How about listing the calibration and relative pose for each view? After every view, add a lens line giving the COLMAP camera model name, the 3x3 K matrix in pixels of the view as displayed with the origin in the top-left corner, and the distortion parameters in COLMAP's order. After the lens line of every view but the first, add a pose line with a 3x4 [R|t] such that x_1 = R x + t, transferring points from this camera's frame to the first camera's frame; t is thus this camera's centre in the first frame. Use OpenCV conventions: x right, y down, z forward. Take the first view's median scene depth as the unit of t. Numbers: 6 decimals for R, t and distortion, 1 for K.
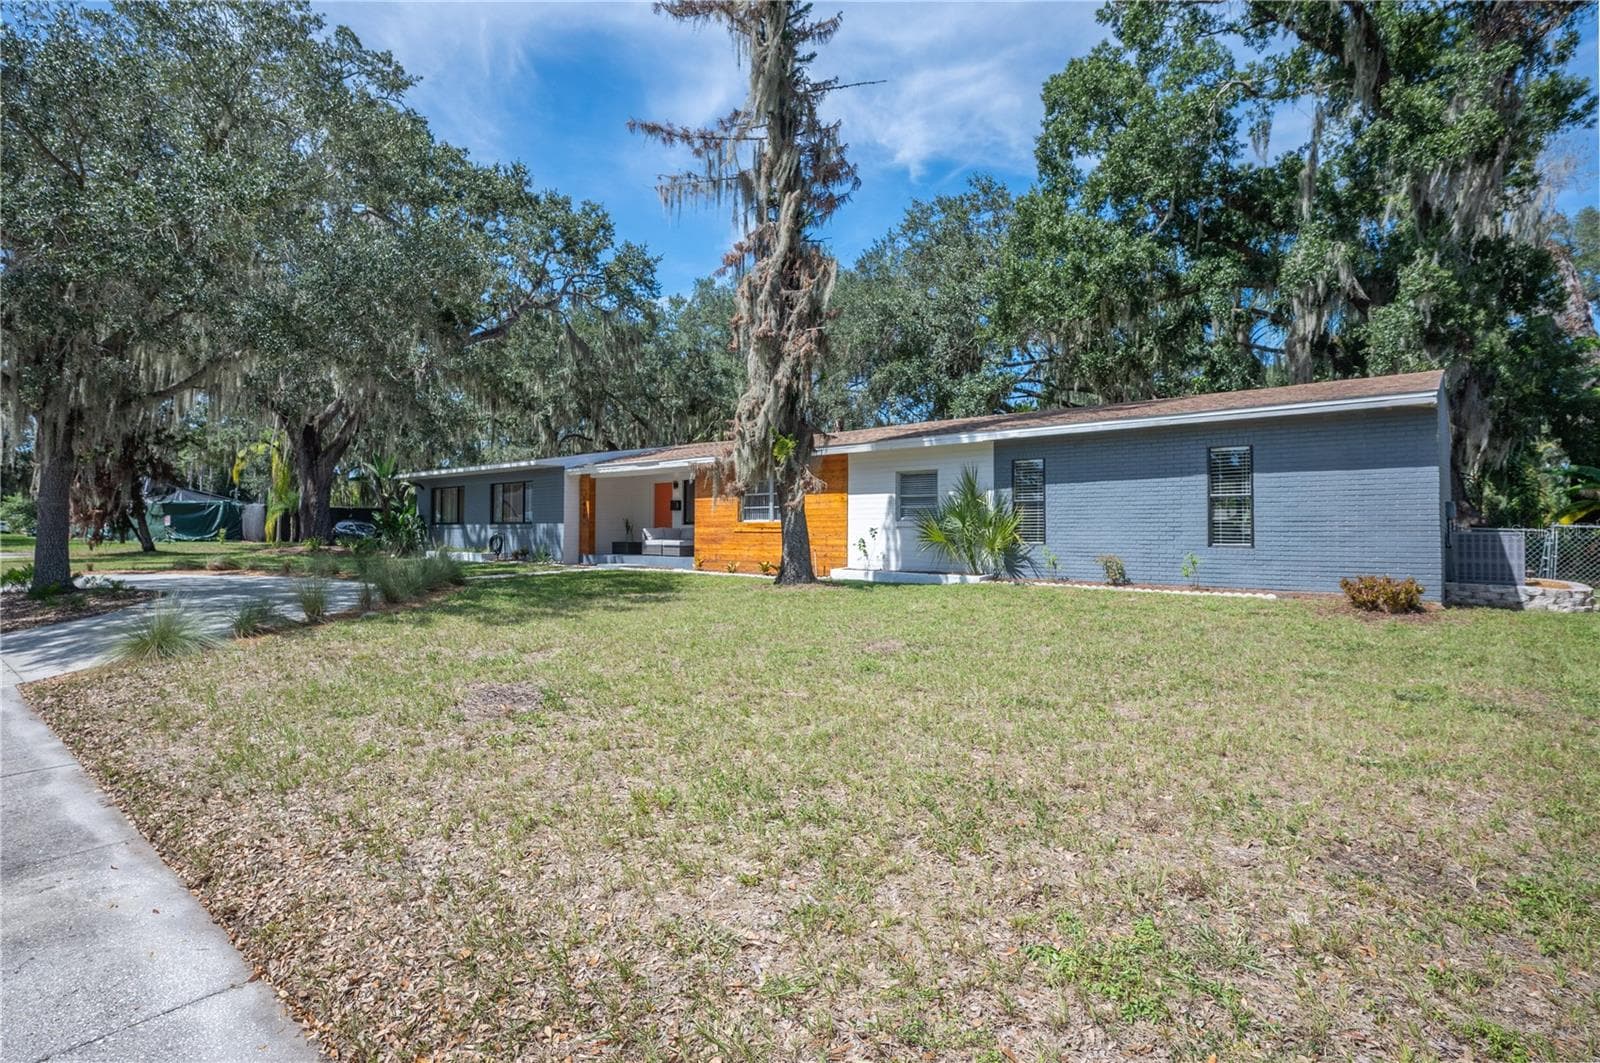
lens RADIAL K [[677.9, 0, 800.0], [0, 677.9, 531.5], [0, 0, 1]] dist [0.005097, 0.000331]
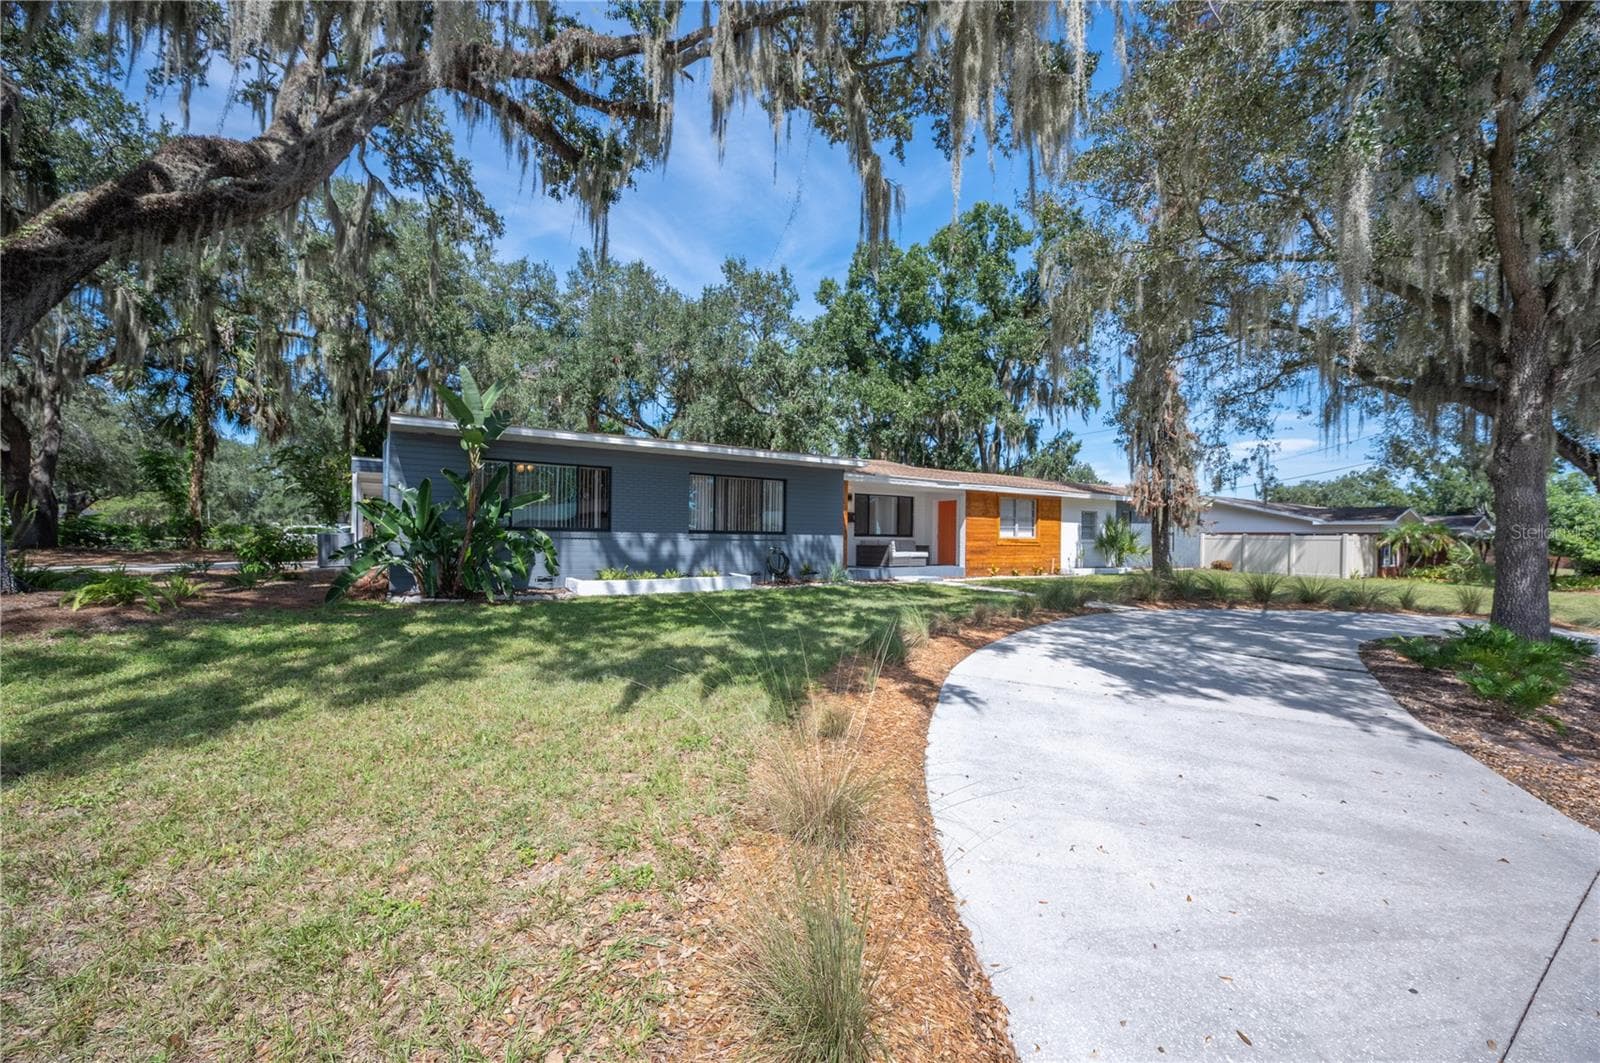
lens RADIAL K [[677.9, 0, 800.0], [0, 677.9, 531.5], [0, 0, 1]] dist [0.005097, 0.000331]
pose [[0.281450, 0.010141, 0.959522, -1.208189], [-0.008017, 0.999934, -0.008216, -0.008978], [-0.959542, -0.005380, 0.281513, 0.811788]]
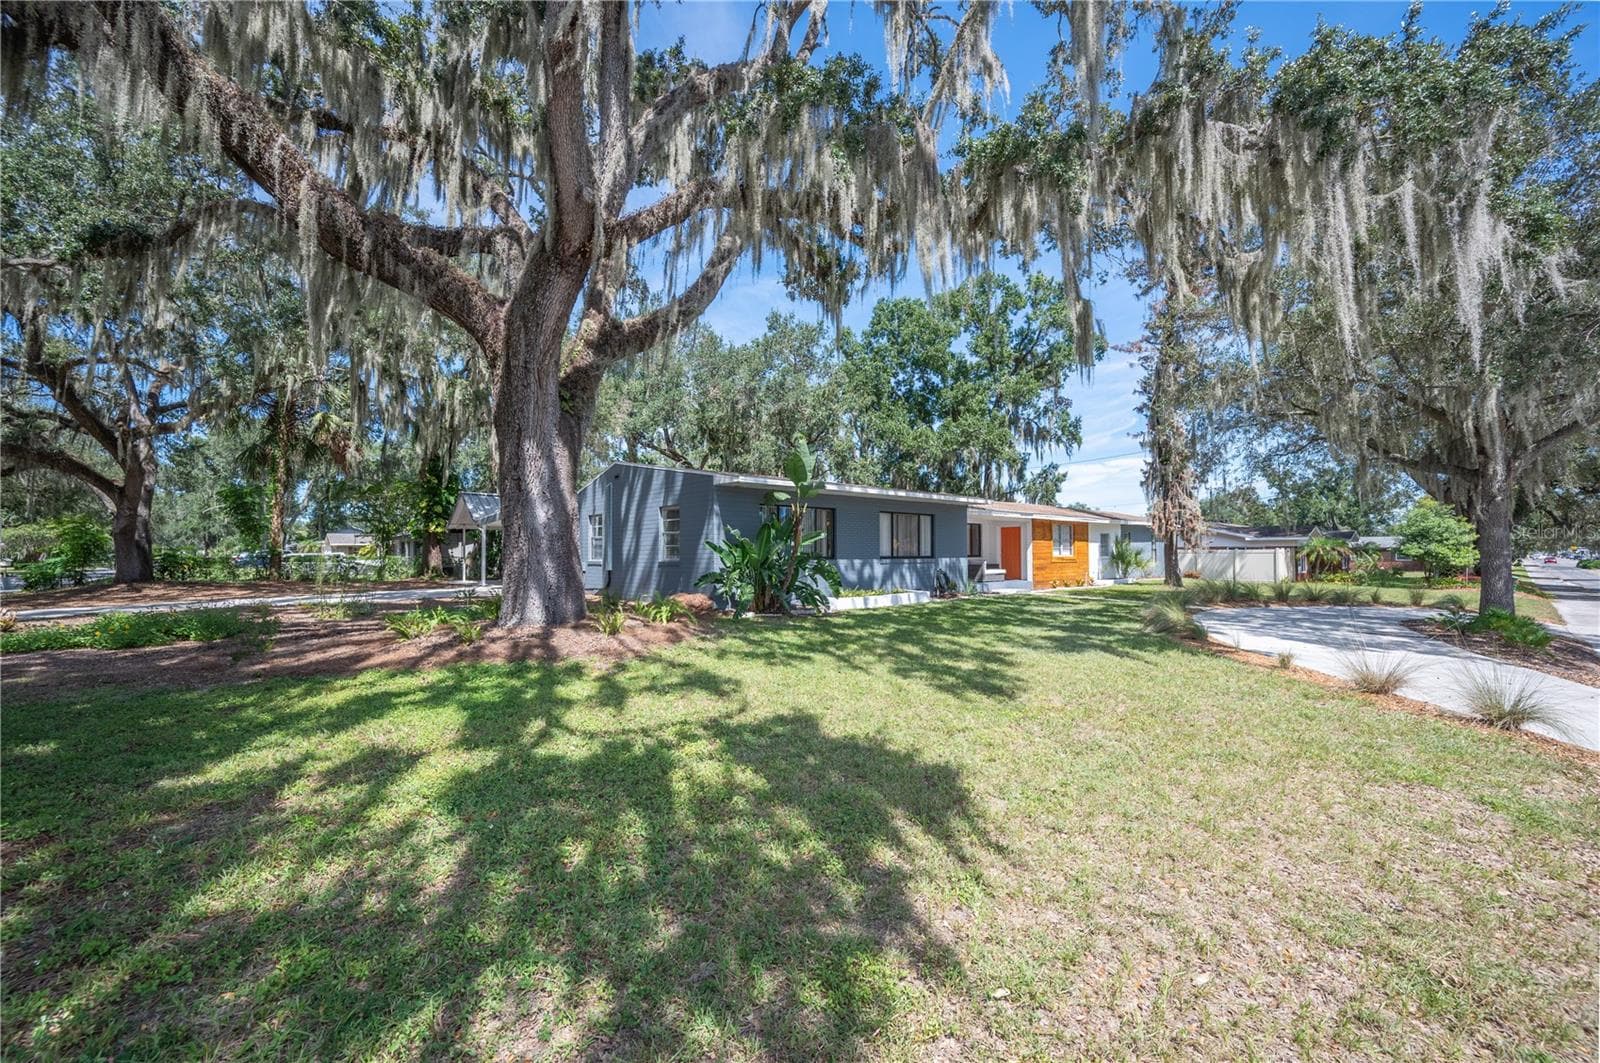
lens RADIAL K [[677.9, 0, 800.0], [0, 677.9, 531.5], [0, 0, 1]] dist [0.005097, 0.000331]
pose [[0.139042, 0.030014, 0.989831, -1.482553], [0.008043, 0.999473, -0.031437, -0.021789], [-0.990254, 0.012332, 0.138728, 1.119785]]
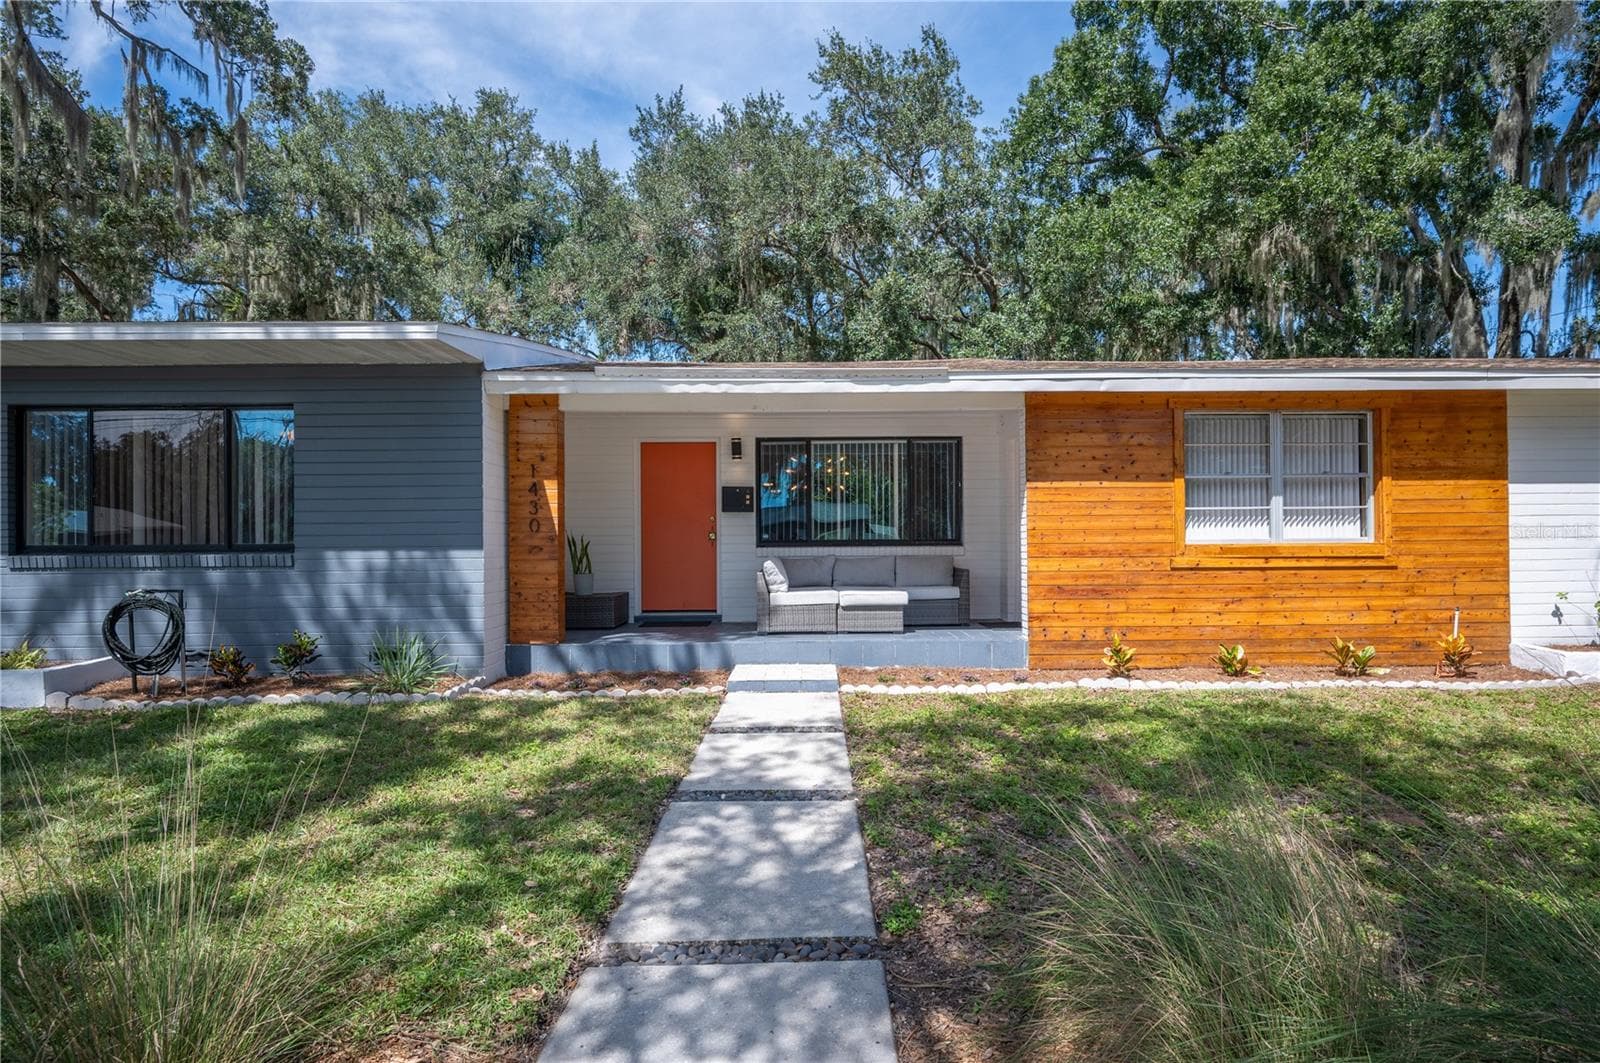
lens RADIAL K [[833.0, 0, 800.0], [0, 833.0, 531.5], [0, 0, 1]] dist [-0.001115, -0.000231]
pose [[0.773079, -0.002017, 0.634306, -0.471882], [0.010570, 0.999897, -0.009703, -0.014681], [-0.634222, 0.014206, 0.773021, 0.615552]]
